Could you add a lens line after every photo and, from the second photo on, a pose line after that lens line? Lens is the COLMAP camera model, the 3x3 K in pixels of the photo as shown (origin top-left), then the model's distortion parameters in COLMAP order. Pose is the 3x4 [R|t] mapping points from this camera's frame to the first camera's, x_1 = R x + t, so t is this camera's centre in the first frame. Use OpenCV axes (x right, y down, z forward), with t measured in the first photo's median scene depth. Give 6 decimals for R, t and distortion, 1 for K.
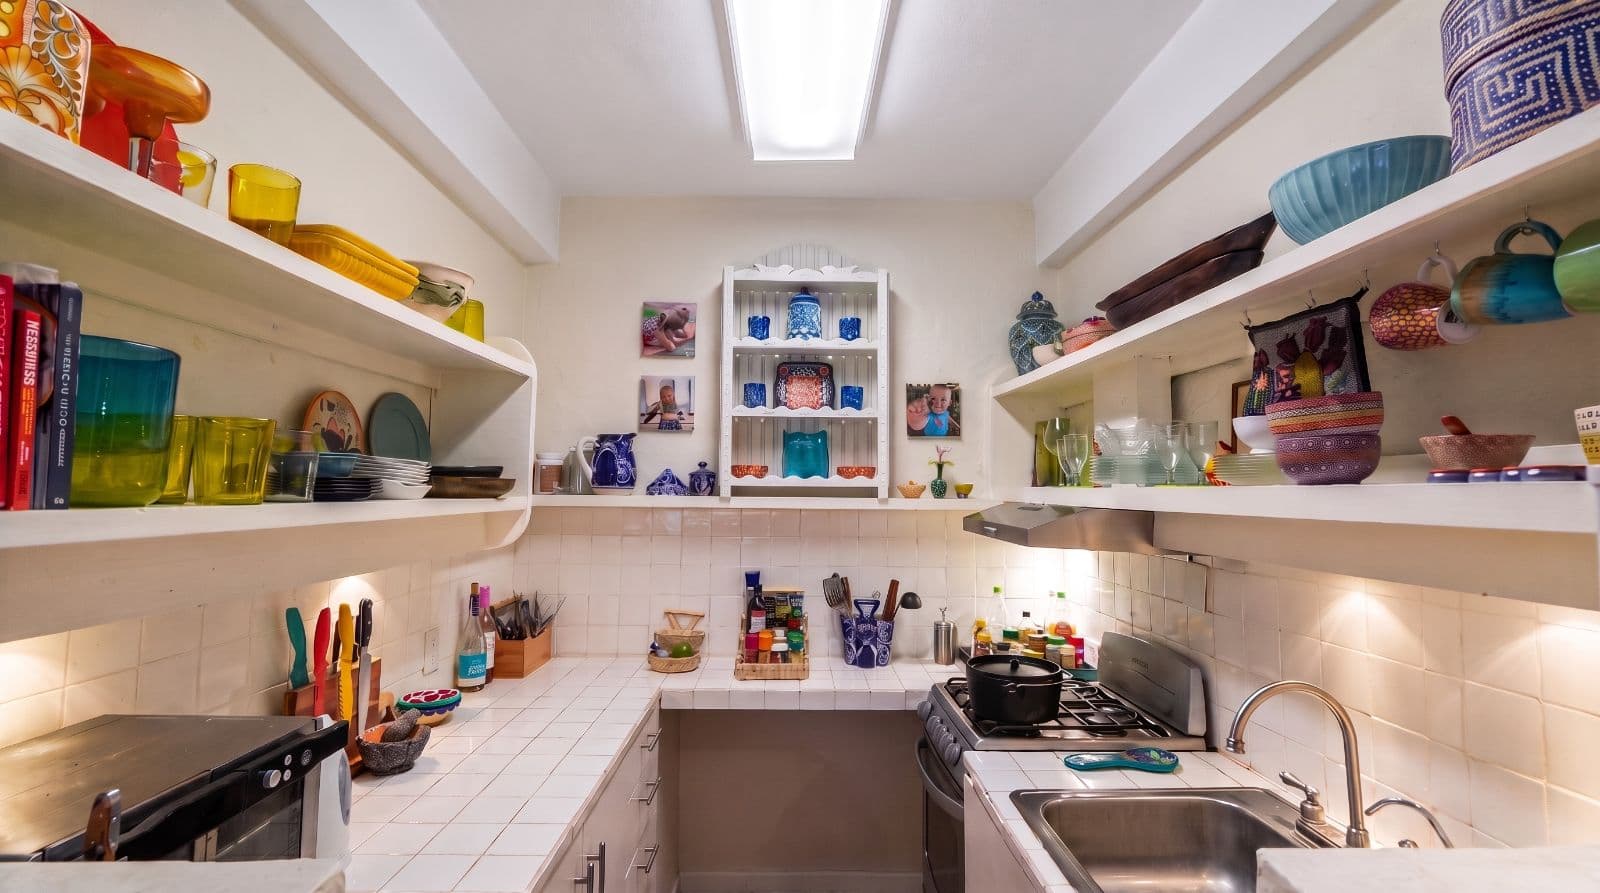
lens RADIAL K [[690.6, 0, 796.4], [0, 690.6, 438.0], [0, 0, 1]] dist [0.003724, 0.001151]
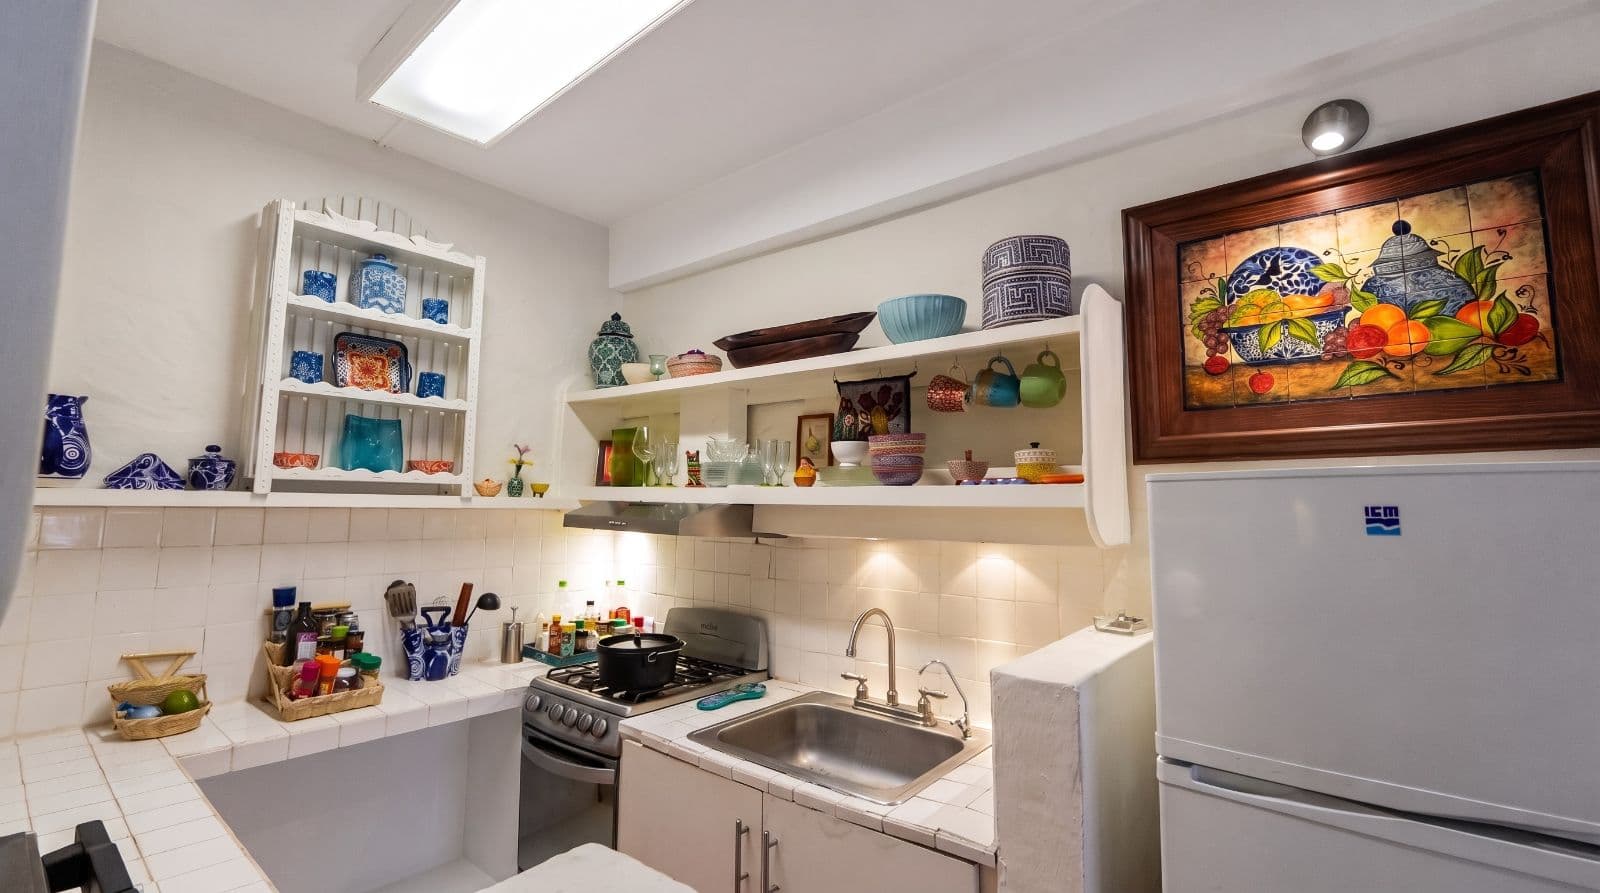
lens RADIAL K [[690.6, 0, 791.8], [0, 690.6, 437.0], [0, 0, 1]] dist [0.003724, 0.001151]
pose [[0.658643, 0.073721, 0.748836, -0.295023], [-0.065910, 0.997016, -0.040182, 0.014774], [-0.749564, -0.022890, 0.661536, 0.040833]]
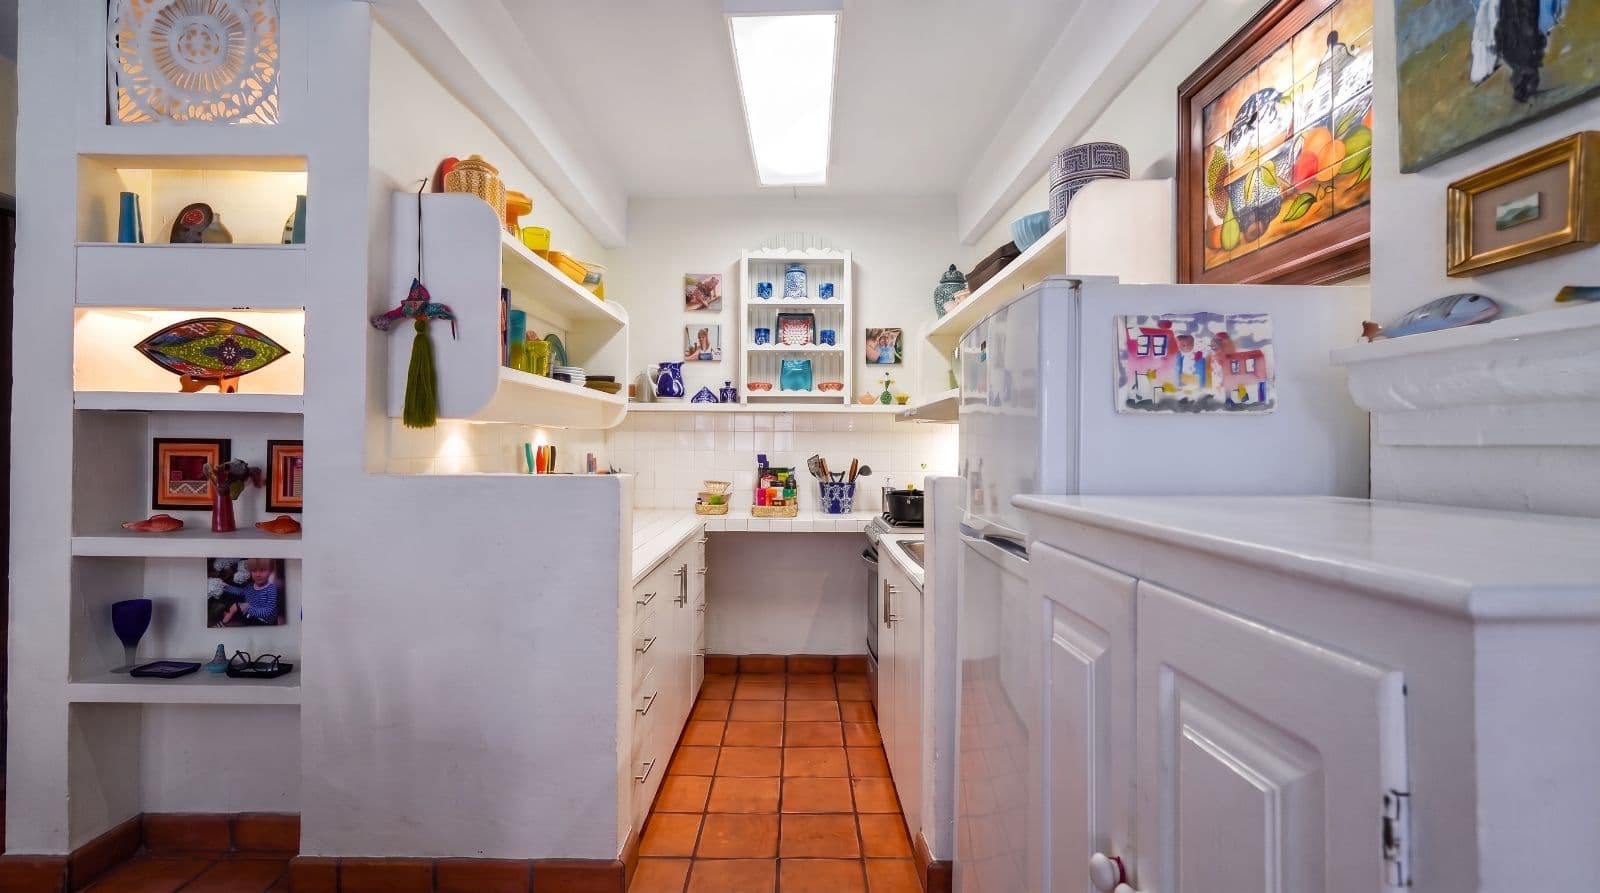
lens RADIAL K [[690.6, 0, 795.9], [0, 690.6, 444.1], [0, 0, 1]] dist [0.003724, 0.001151]
pose [[0.999835, -0.004631, -0.017540, 0.038541], [0.005994, 0.996899, 0.078469, 0.055075], [0.017122, -0.078561, 0.996762, -0.519520]]
